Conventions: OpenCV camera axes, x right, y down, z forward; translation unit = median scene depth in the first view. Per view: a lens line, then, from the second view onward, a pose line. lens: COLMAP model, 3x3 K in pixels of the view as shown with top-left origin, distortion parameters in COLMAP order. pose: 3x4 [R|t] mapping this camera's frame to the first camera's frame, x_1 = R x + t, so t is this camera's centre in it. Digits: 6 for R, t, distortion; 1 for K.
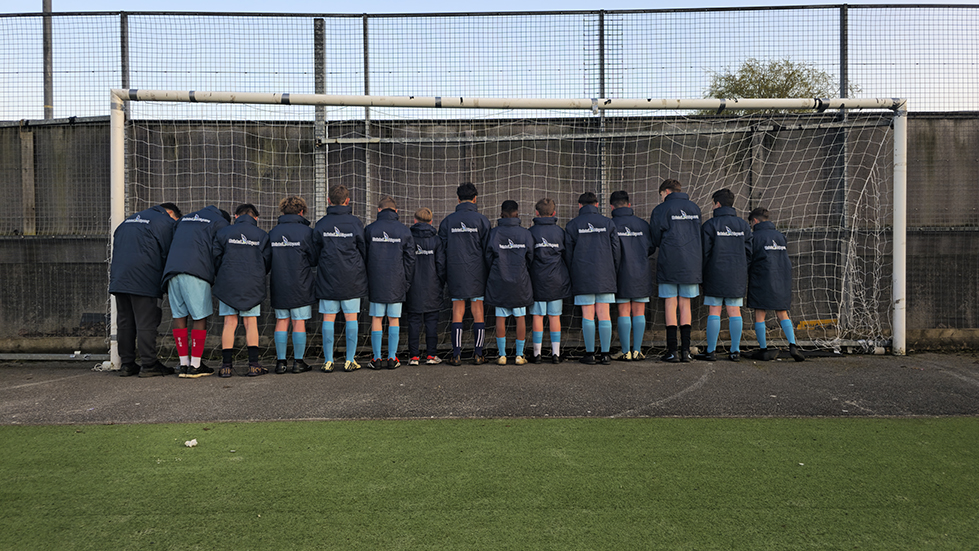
lens RADIAL K [[686.0, 0, 485.1], [0, 686.0, 268.7], [0, 0, 1]] dist [0.071043, -0.065010]
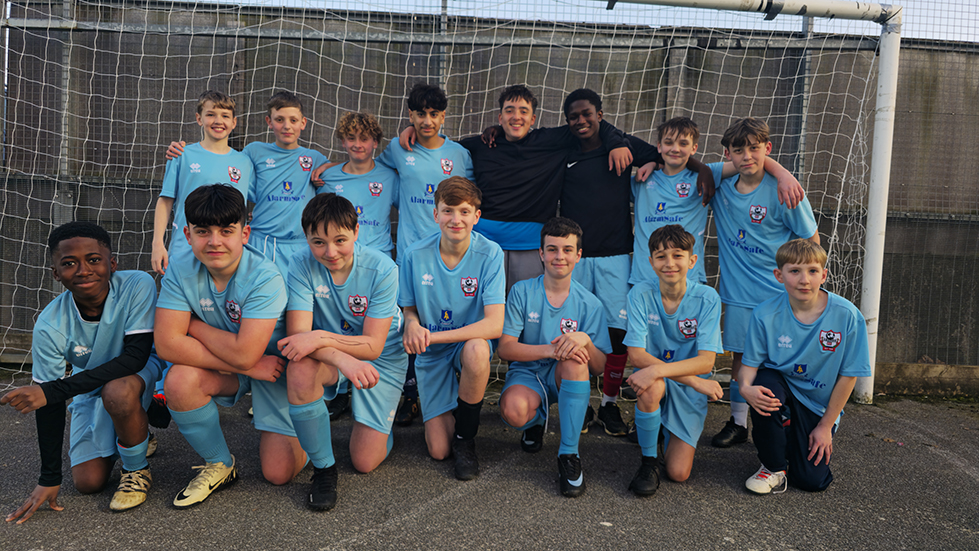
lens RADIAL K [[684.3, 0, 489.5], [0, 684.3, 275.5], [0, 0, 1]] dist [0.064560, -0.055116]
pose [[0.997821, 0.045823, 0.047482, 0.194204], [-0.047498, 0.998266, 0.034778, -0.002933], [-0.045806, -0.036957, 0.998266, 0.348539]]
